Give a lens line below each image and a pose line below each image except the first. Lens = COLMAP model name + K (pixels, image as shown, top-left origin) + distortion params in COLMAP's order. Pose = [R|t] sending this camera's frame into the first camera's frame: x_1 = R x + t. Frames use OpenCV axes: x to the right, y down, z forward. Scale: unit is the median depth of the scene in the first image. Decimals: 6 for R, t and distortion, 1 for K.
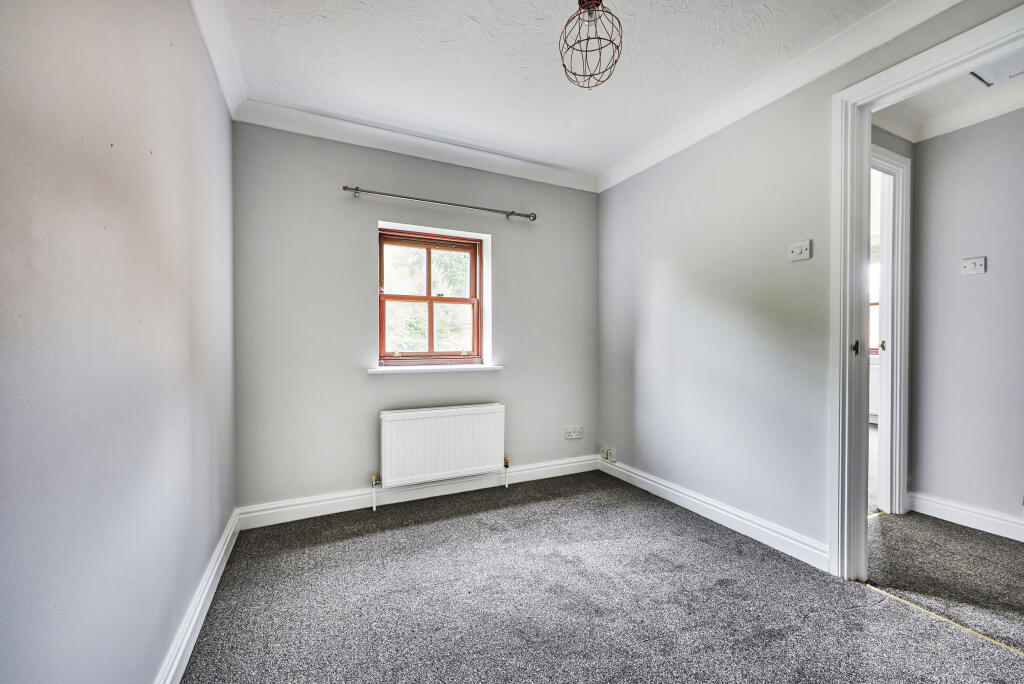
lens RADIAL K [[400.8, 0, 512.0], [0, 400.8, 342.0], [0, 0, 1]] dist [0.000331, 0.000027]
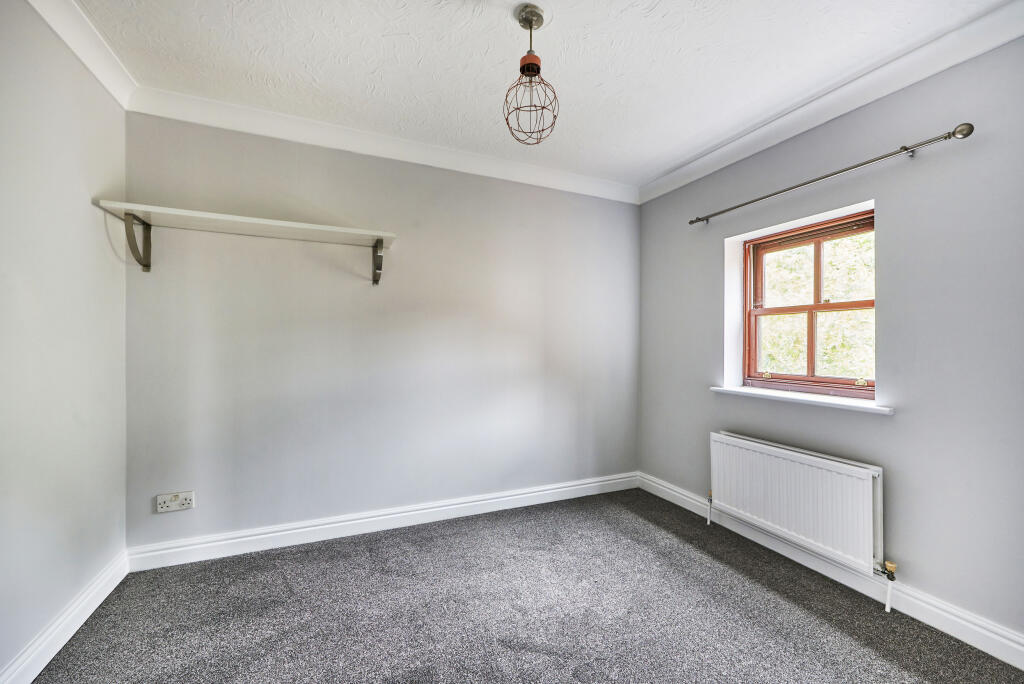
lens RADIAL K [[416.4, 0, 512.0], [0, 416.4, 342.0], [0, 0, 1]] dist [0.009477, -0.000113]
pose [[-0.039435, -0.001890, -0.999220, 0.656031], [-0.004638, 0.999988, -0.001708, -0.038967], [0.999211, 0.004567, -0.039443, 0.467844]]
